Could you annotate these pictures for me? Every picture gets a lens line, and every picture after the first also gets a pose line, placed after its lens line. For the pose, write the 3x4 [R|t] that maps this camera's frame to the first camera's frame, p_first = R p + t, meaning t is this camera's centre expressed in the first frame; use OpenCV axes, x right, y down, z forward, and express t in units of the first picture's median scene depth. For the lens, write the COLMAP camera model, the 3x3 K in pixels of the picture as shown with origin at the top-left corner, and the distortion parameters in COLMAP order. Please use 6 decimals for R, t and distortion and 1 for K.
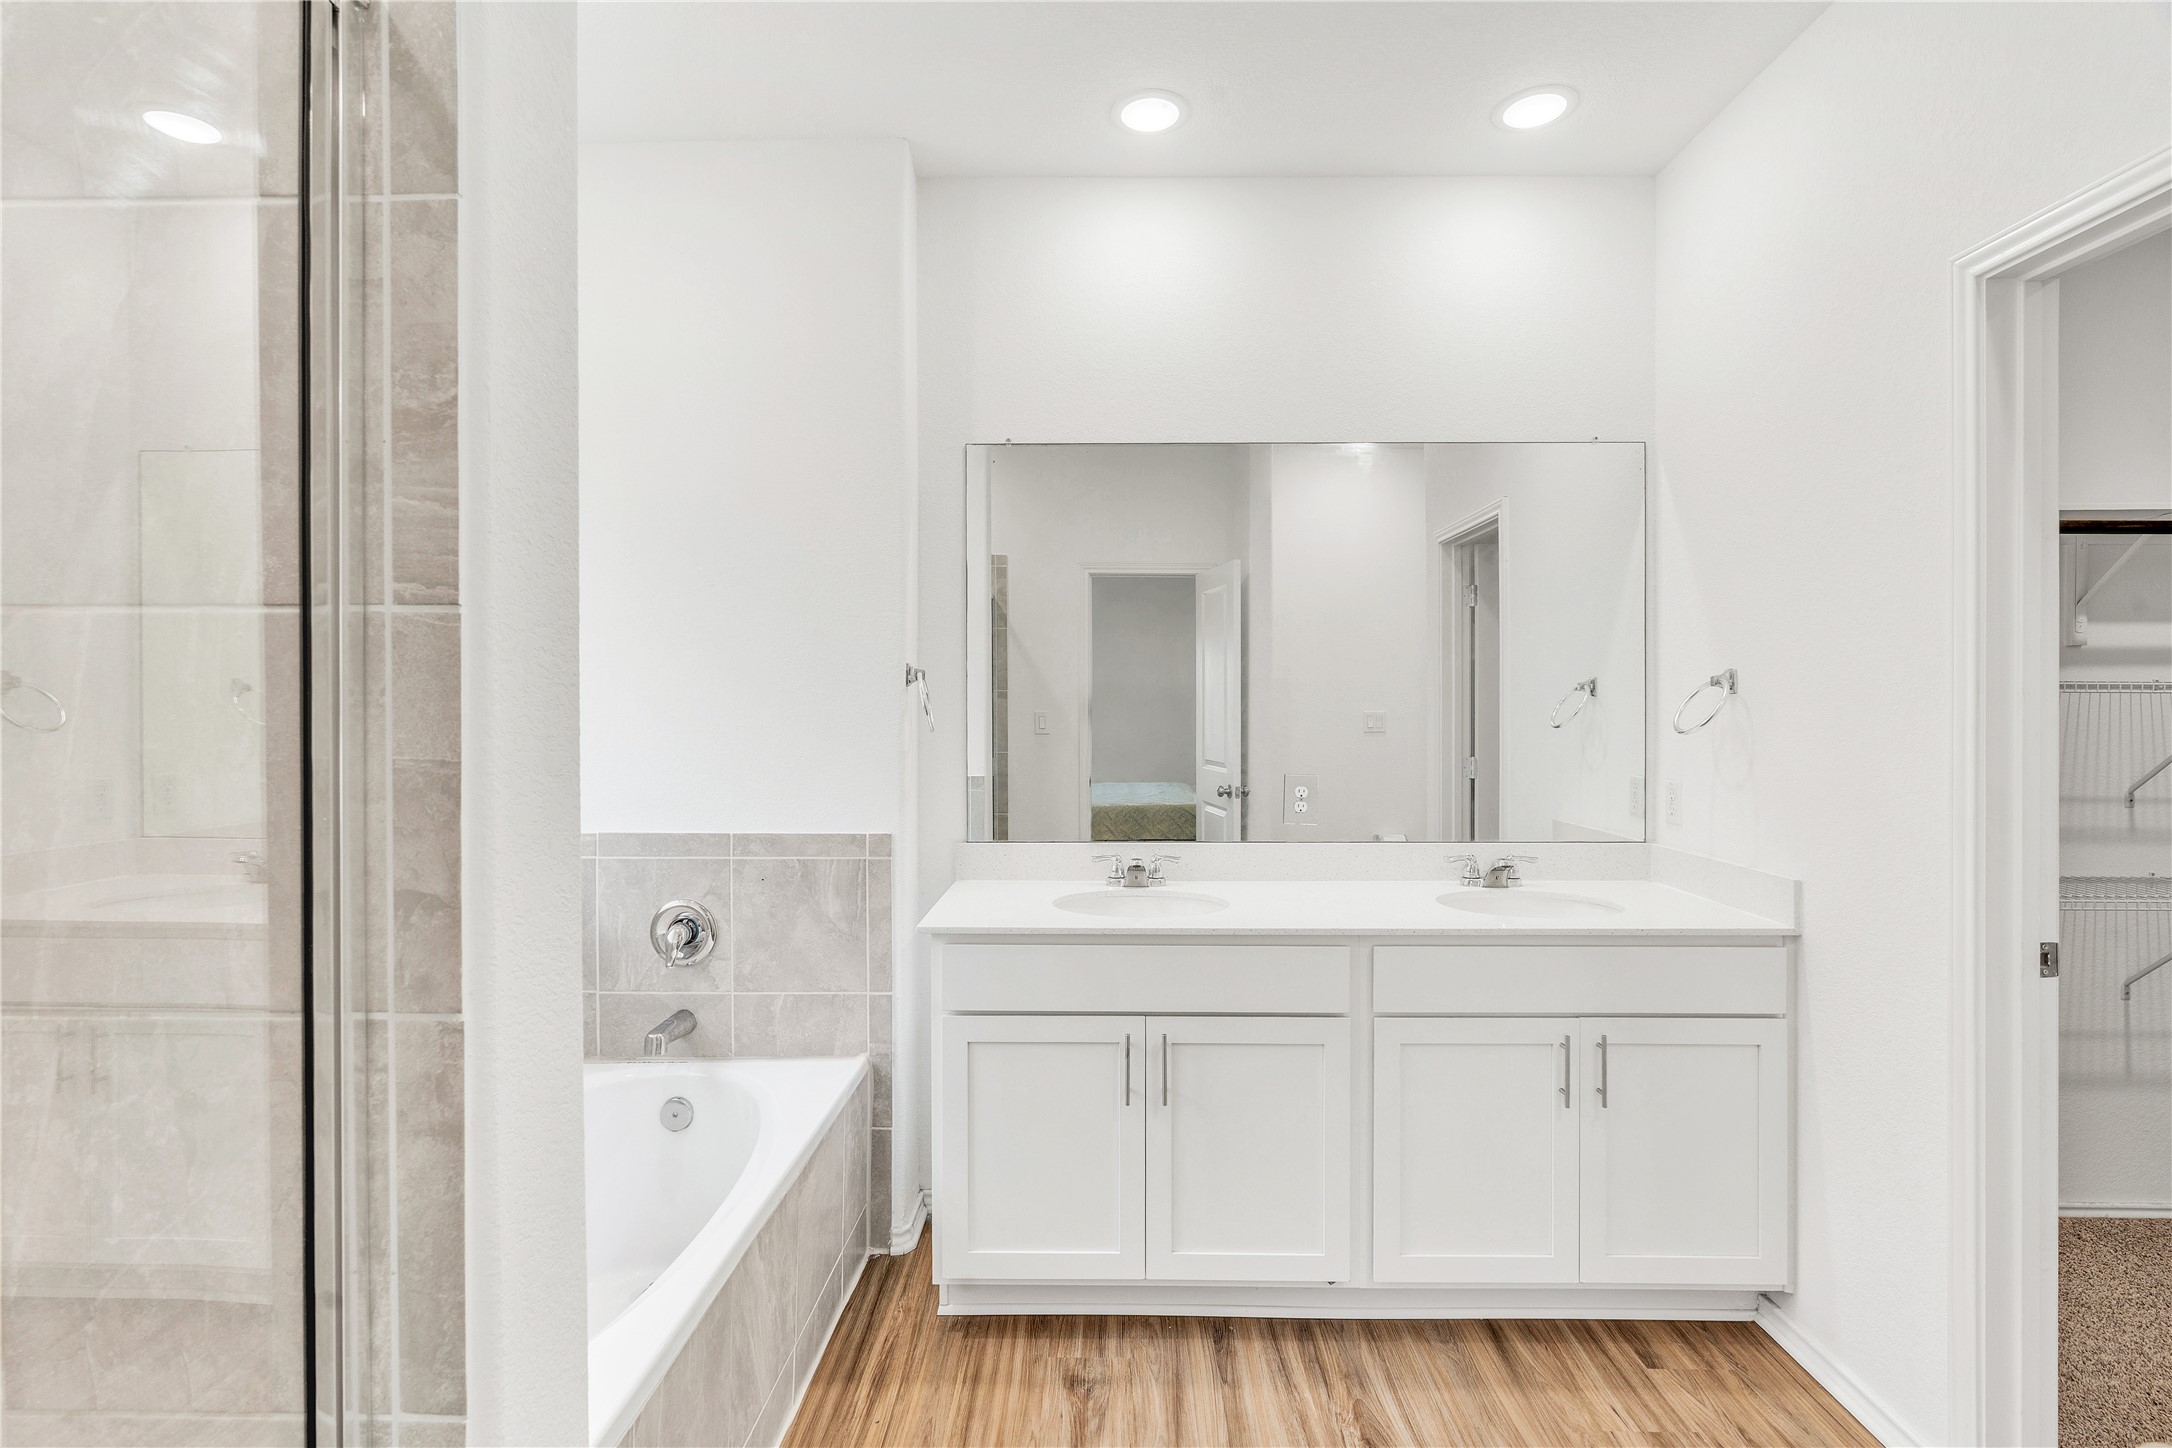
lens RADIAL K [[1024.5, 0, 1084.6], [0, 1024.5, 713.2], [0, 0, 1]] dist [-0.001818, -0.000009]
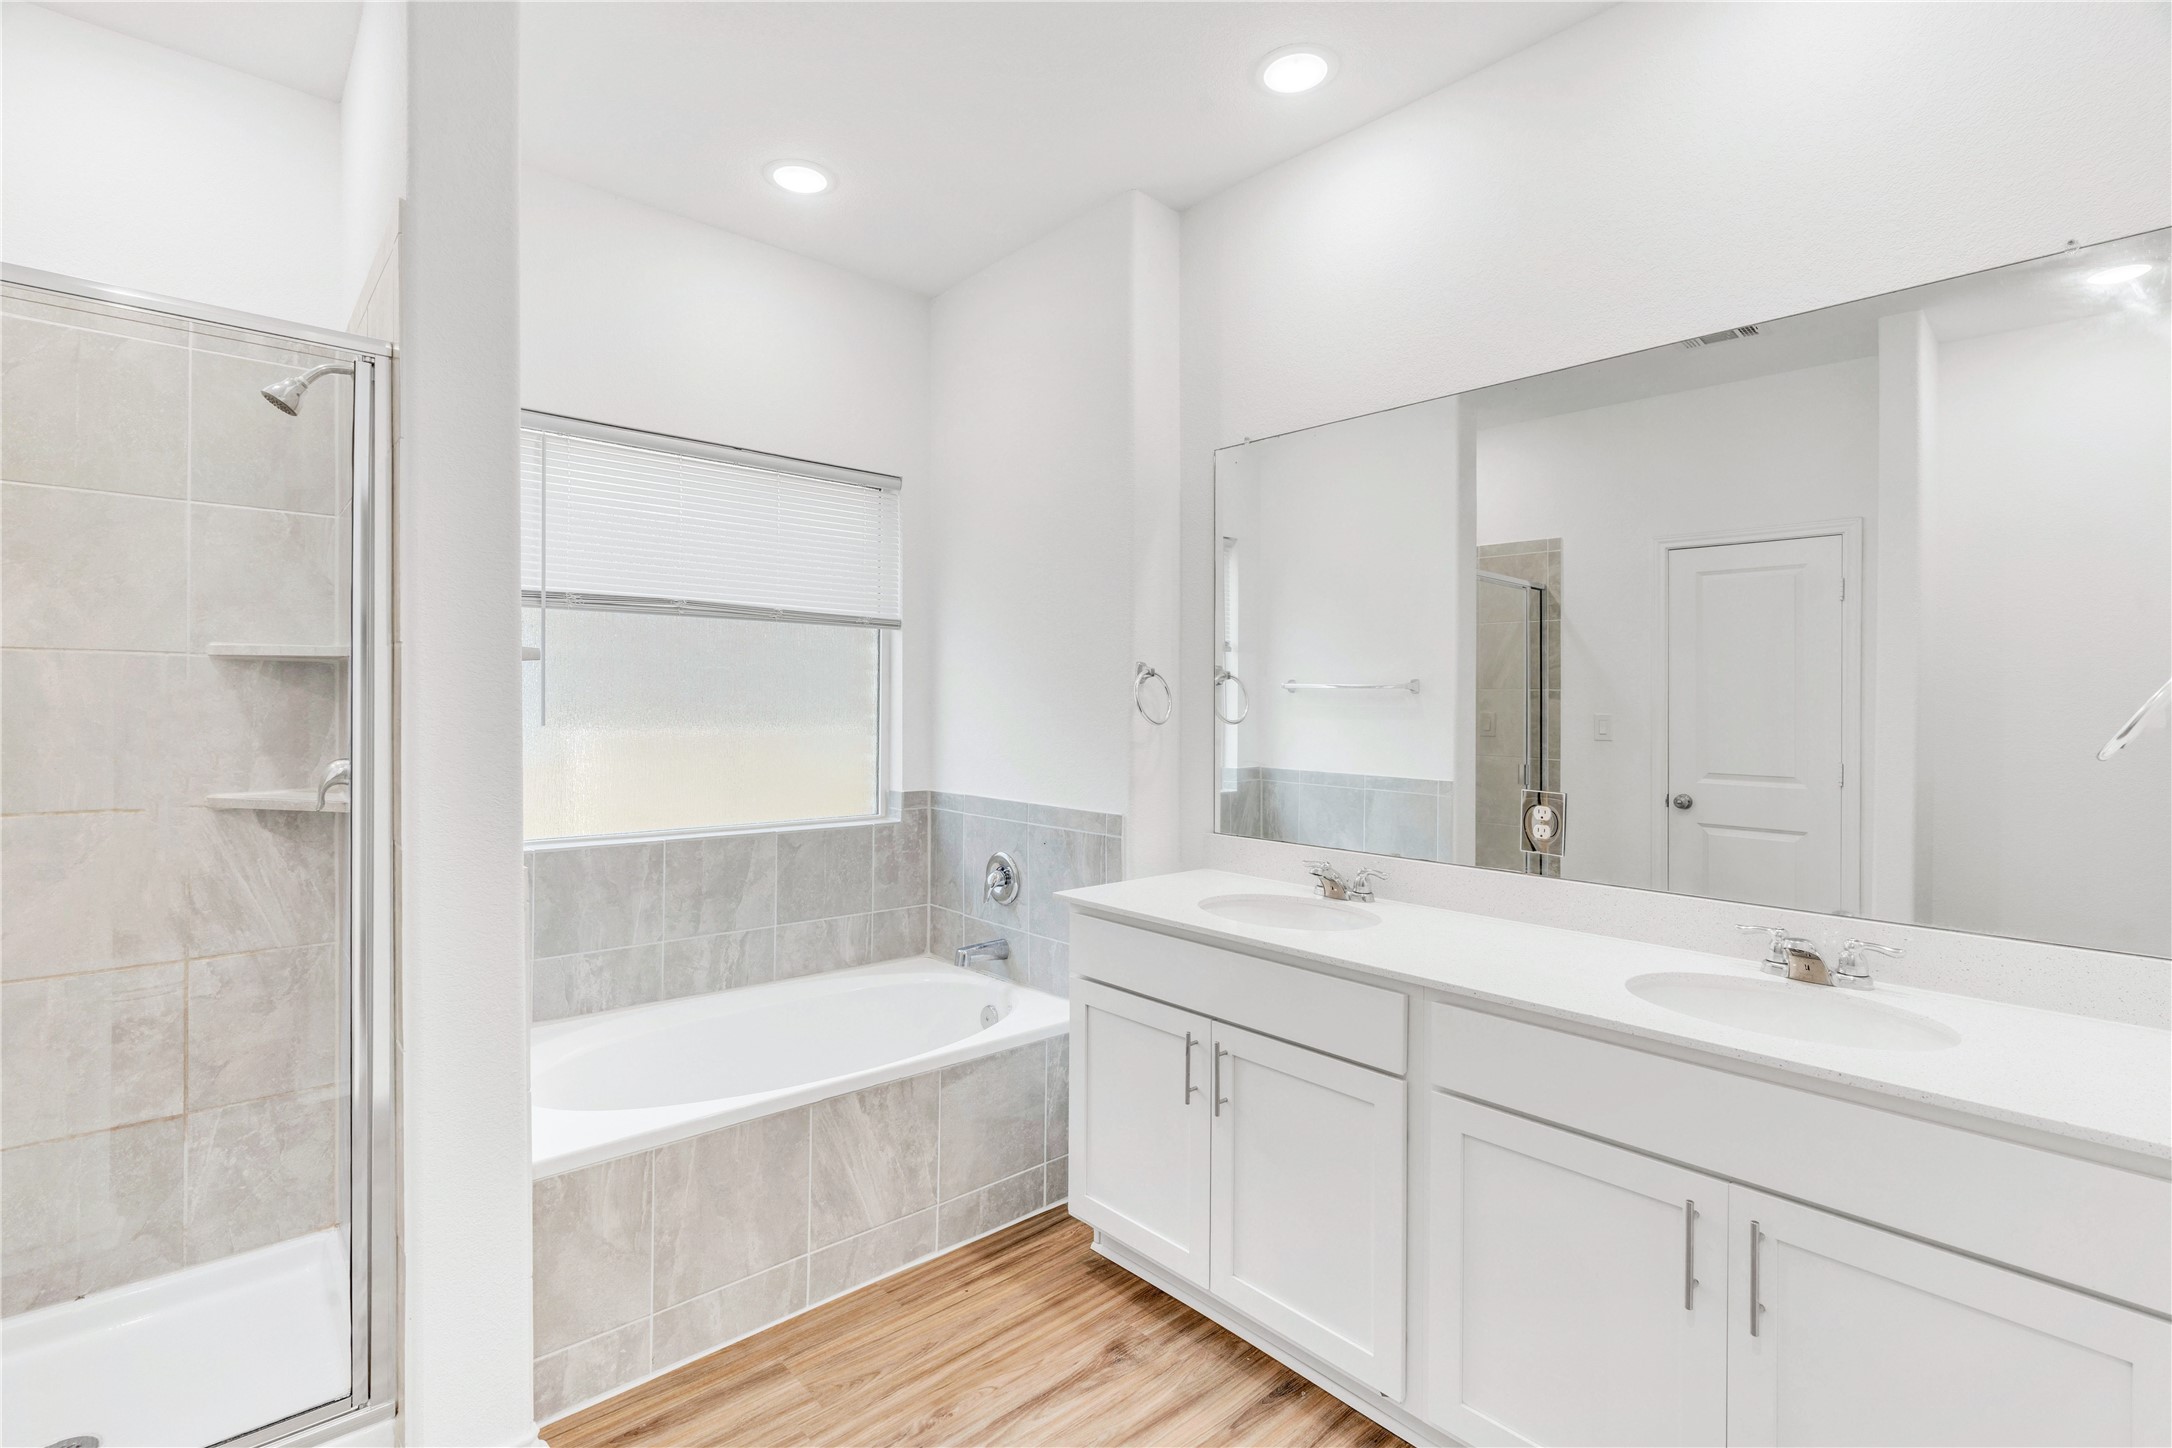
lens RADIAL K [[984.1, 0, 1039.7], [0, 984.1, 694.4], [0, 0, 1]] dist [-0.000391, 0.000551]
pose [[0.671549, 0.000739, -0.740960, 0.650925], [-0.015407, 0.999797, -0.012967, 0.000051], [0.740800, 0.020124, 0.671424, 0.242191]]
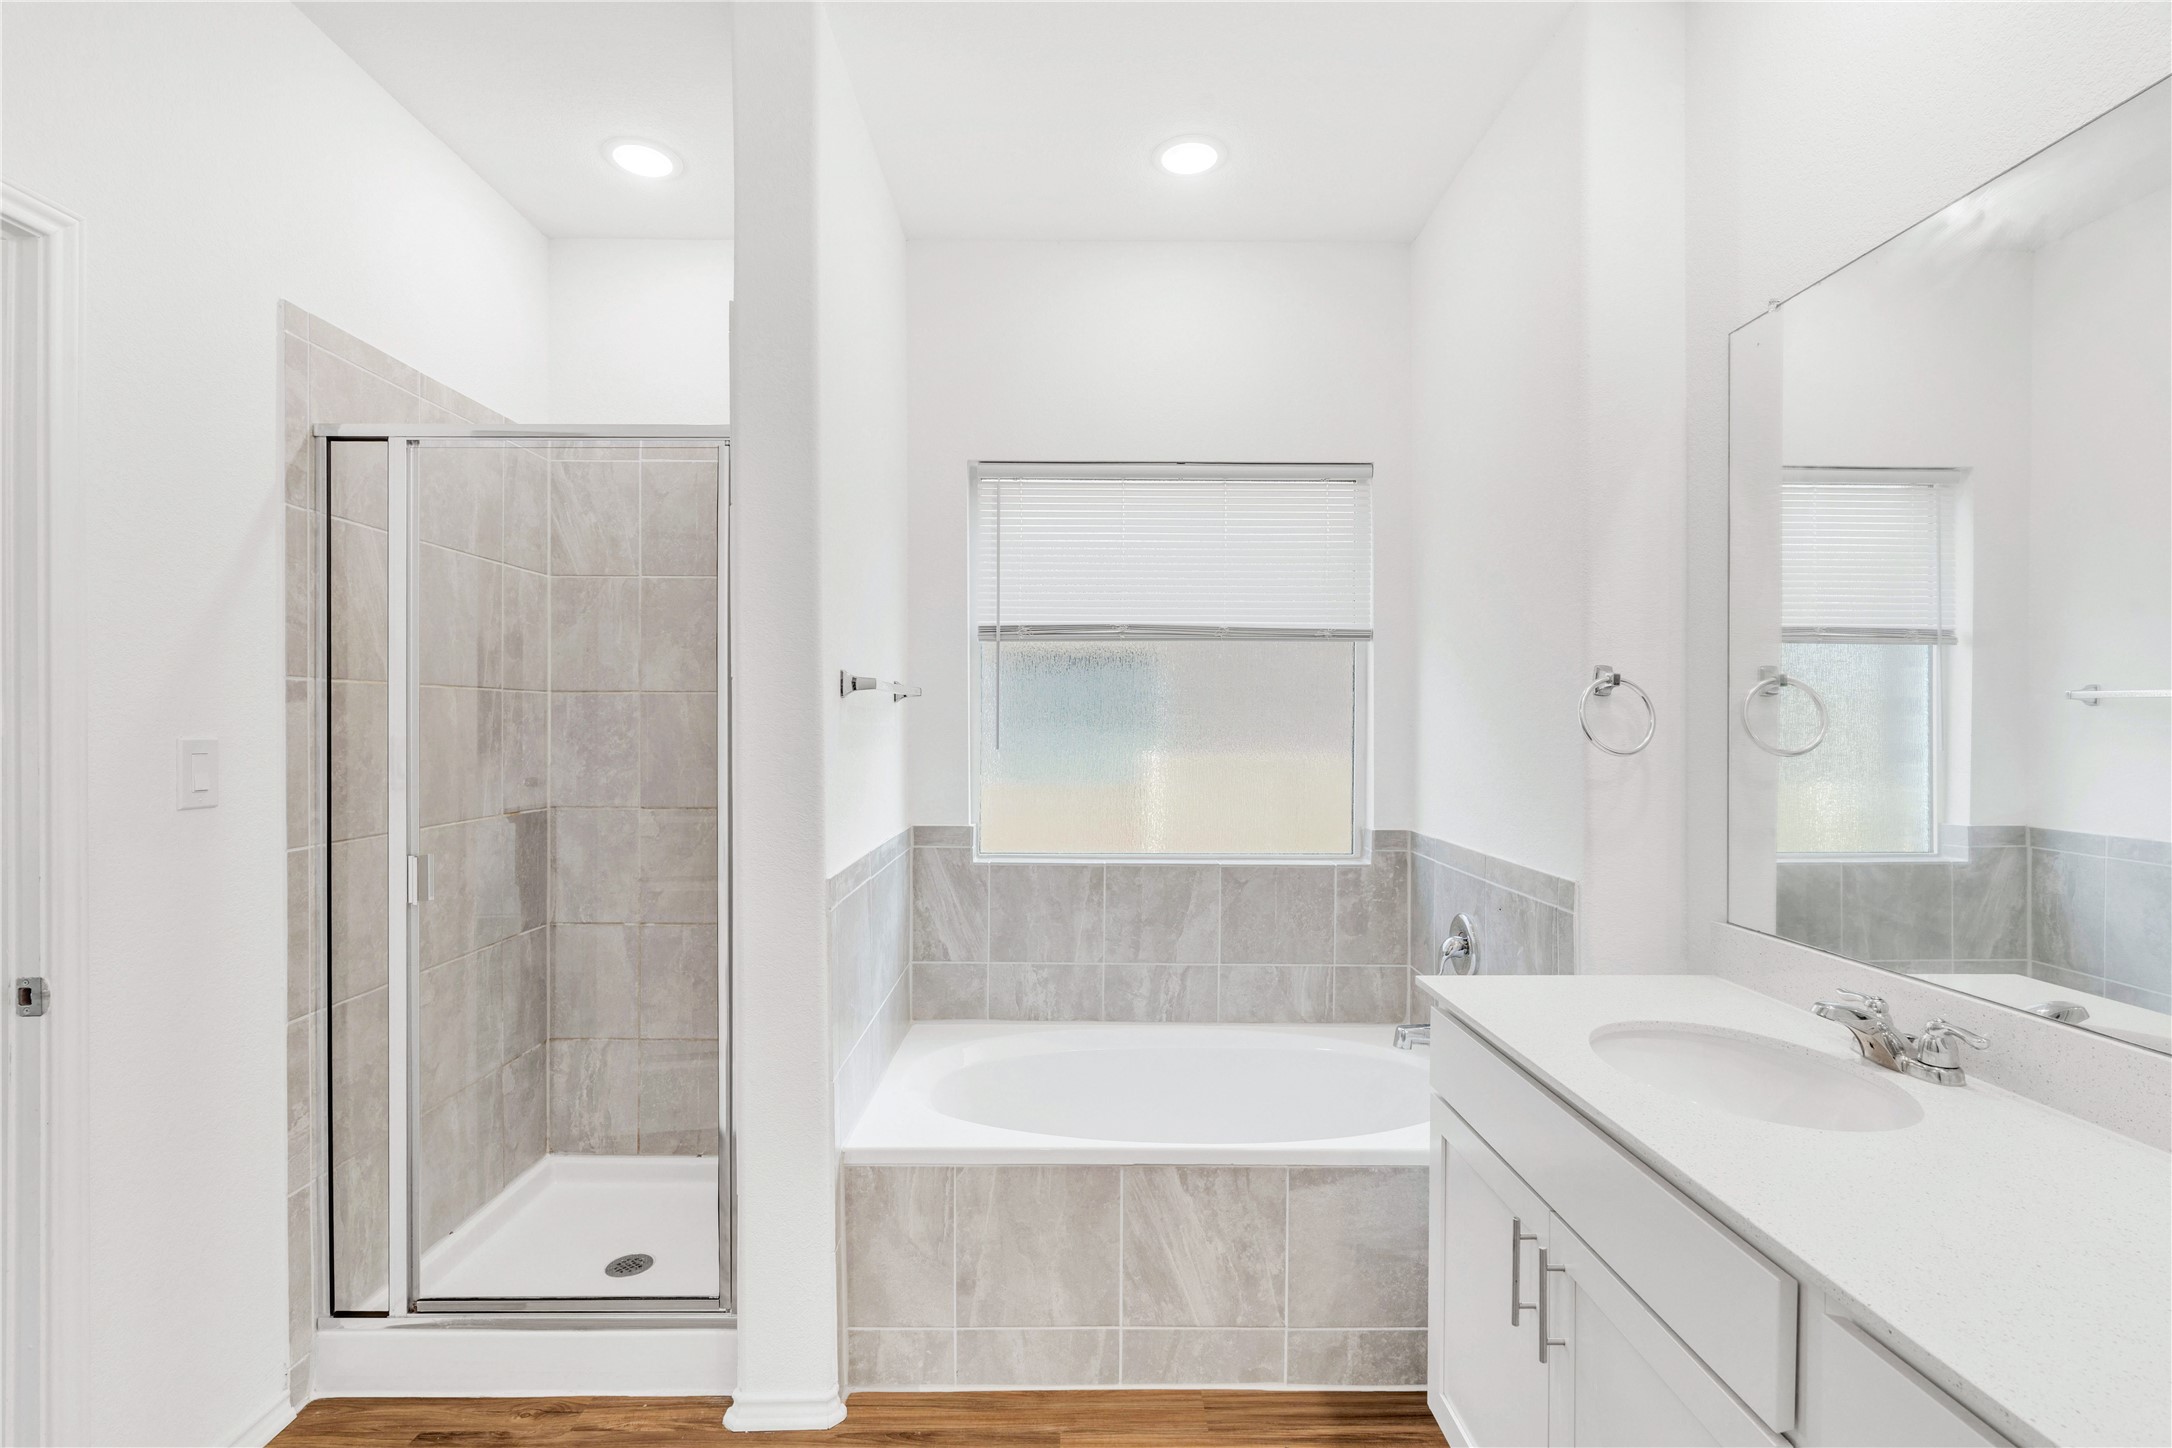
lens RADIAL K [[980.1, 0, 1086.0], [0, 980.1, 724.0], [0, 0, 1]] dist [-0.000343, -0.000033]
pose [[0.039214, 0.001727, -0.999229, 0.663515], [-0.009361, 0.999955, 0.001361, -0.004626], [0.999187, 0.009300, 0.039229, 0.693394]]
